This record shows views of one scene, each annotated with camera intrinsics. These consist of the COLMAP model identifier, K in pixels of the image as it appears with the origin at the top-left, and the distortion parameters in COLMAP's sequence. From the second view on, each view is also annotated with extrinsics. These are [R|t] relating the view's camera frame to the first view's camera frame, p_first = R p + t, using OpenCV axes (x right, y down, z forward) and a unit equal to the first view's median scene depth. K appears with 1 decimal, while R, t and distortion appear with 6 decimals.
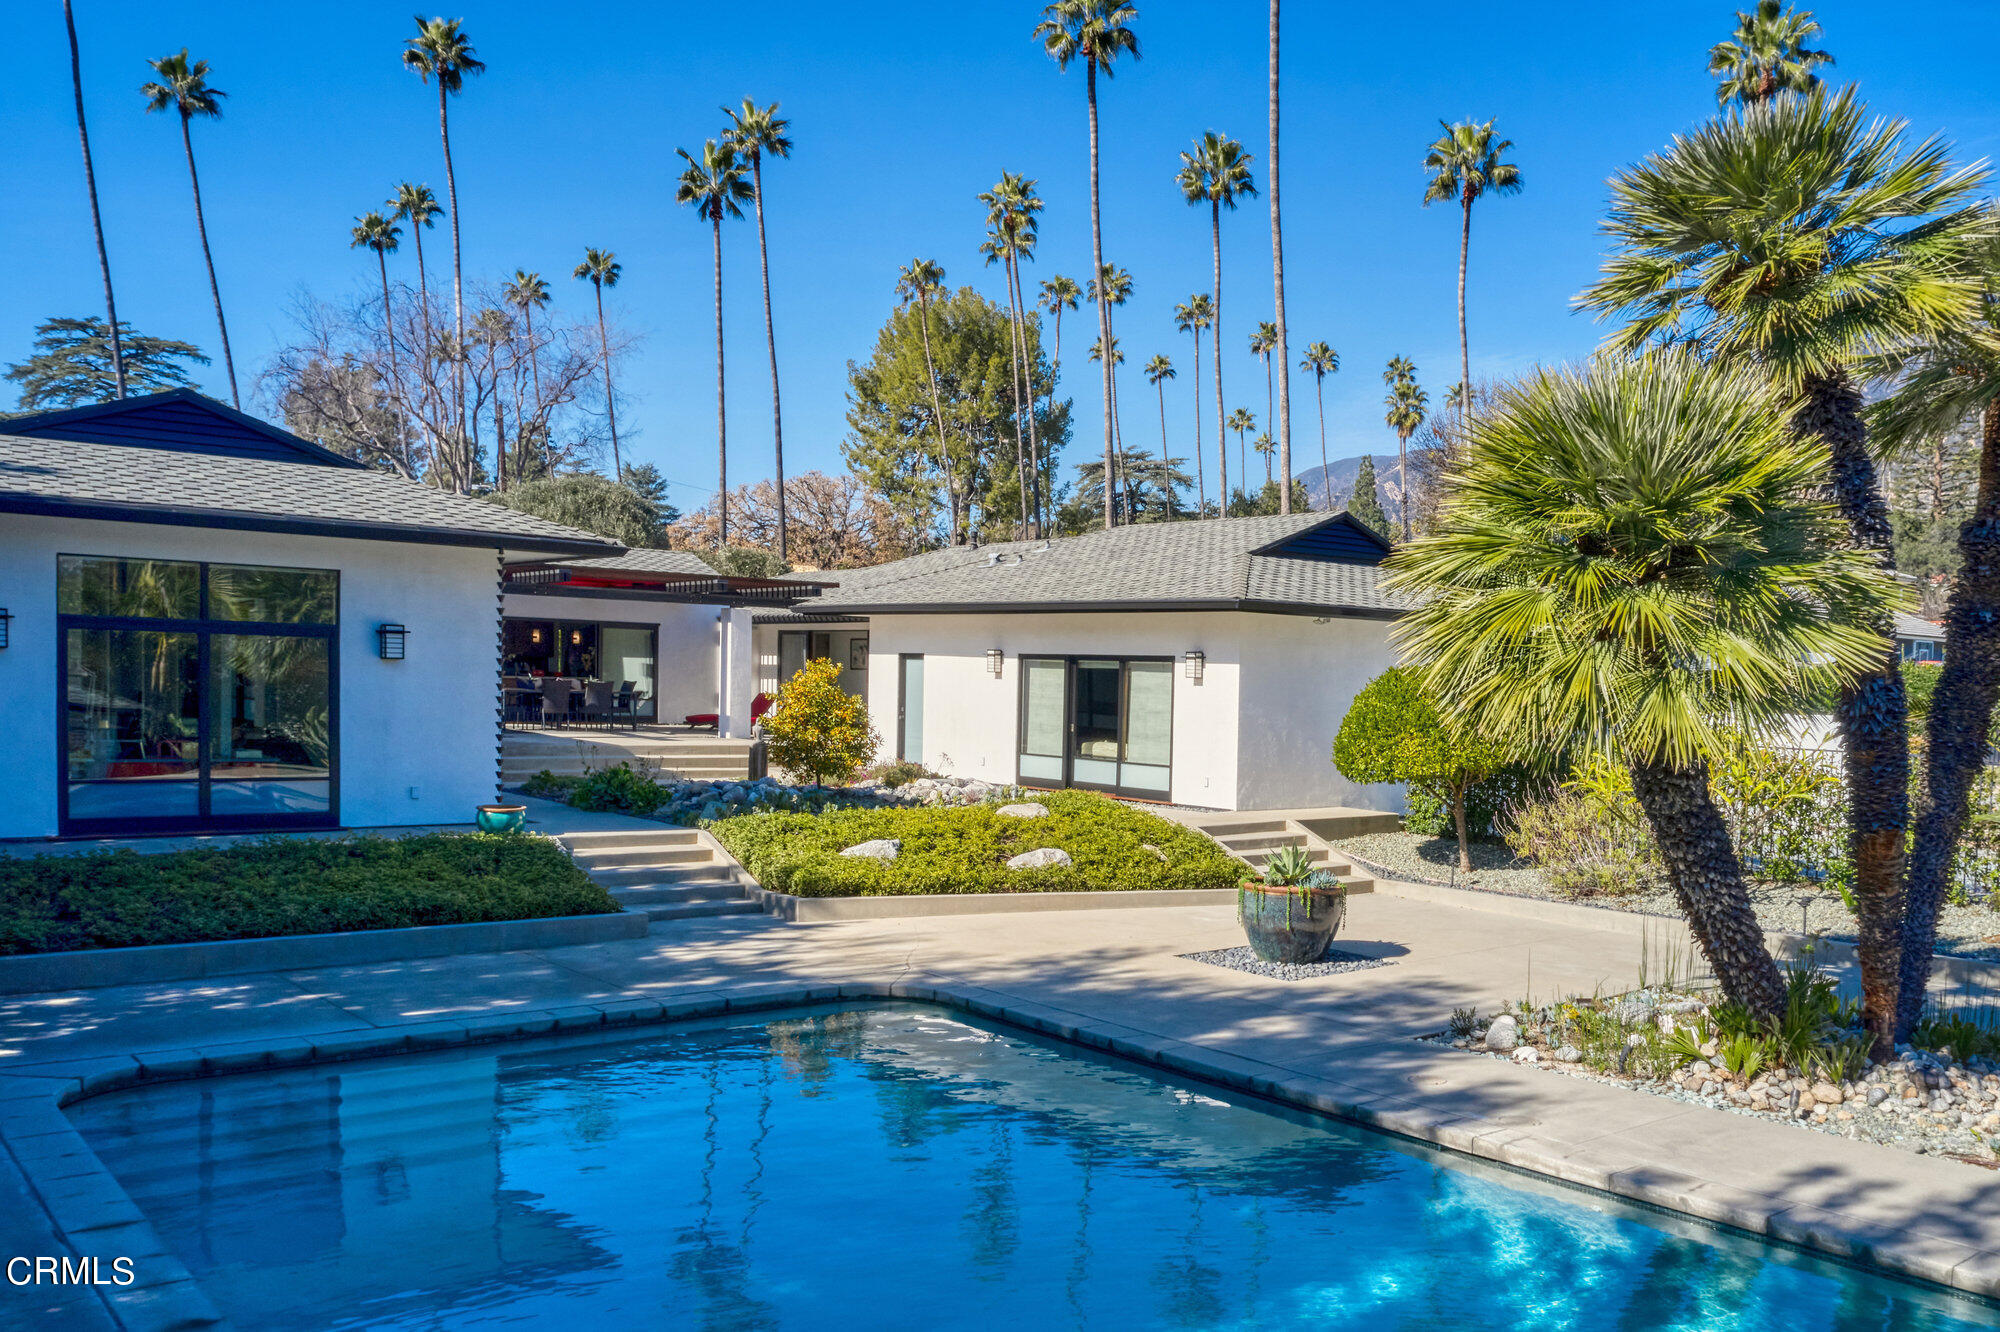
lens RADIAL K [[1646.6, 0, 1000.0], [0, 1646.6, 666.0], [0, 0, 1]] dist [-0.002480, -0.003622]
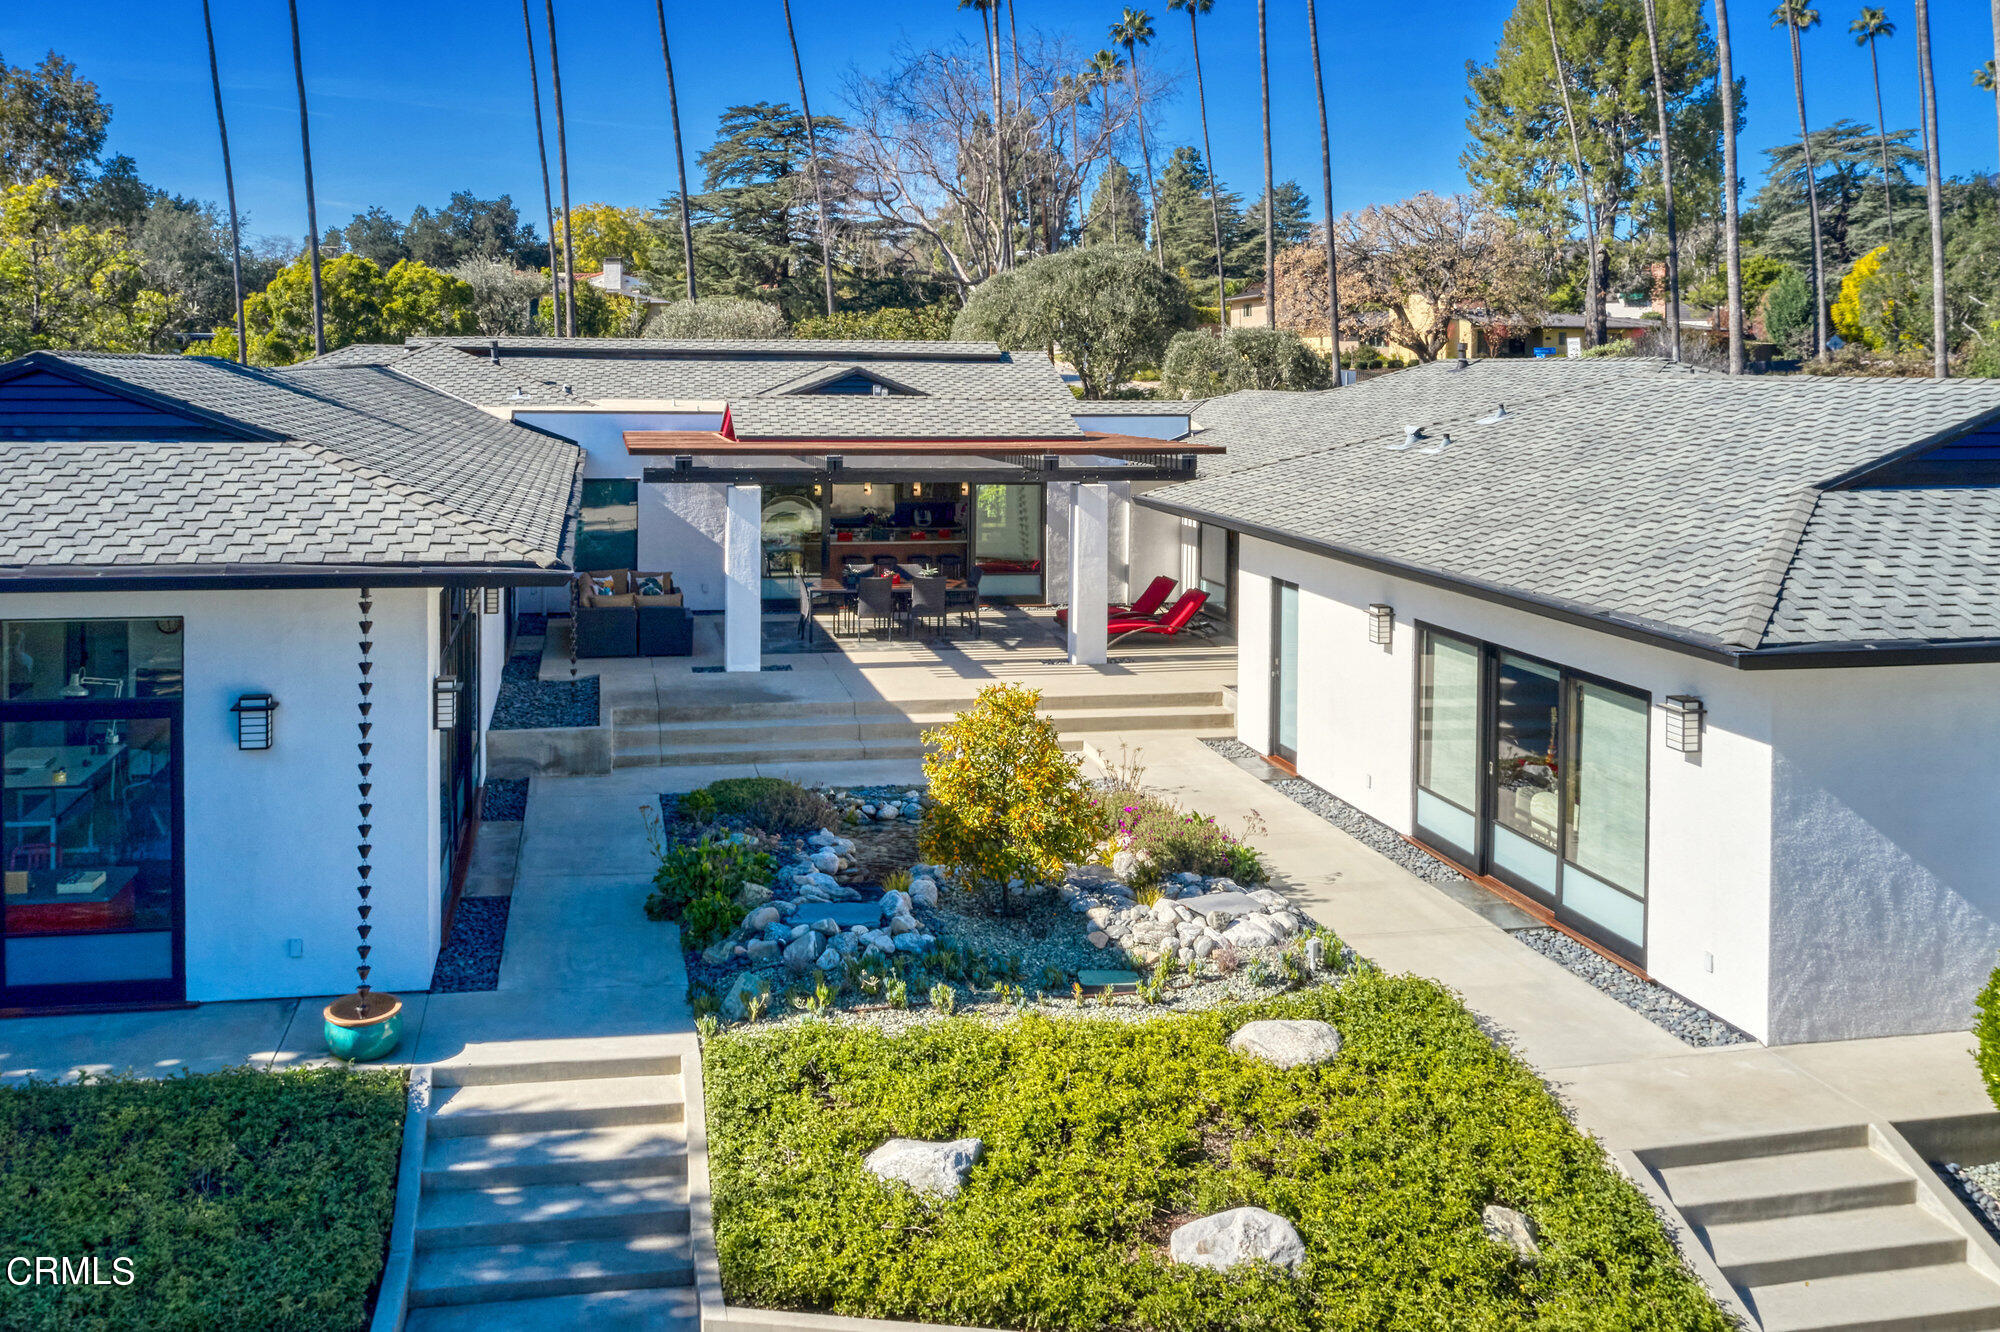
lens RADIAL K [[1584.8, 0, 917.2], [0, 1584.8, 404.9], [0, 0, 1]] dist [-0.009393, 0.002224]
pose [[0.890866, -0.023321, -0.453668, 0.066671], [0.034817, 0.999249, 0.017002, -0.059627], [0.452931, -0.030942, 0.891009, 0.230021]]
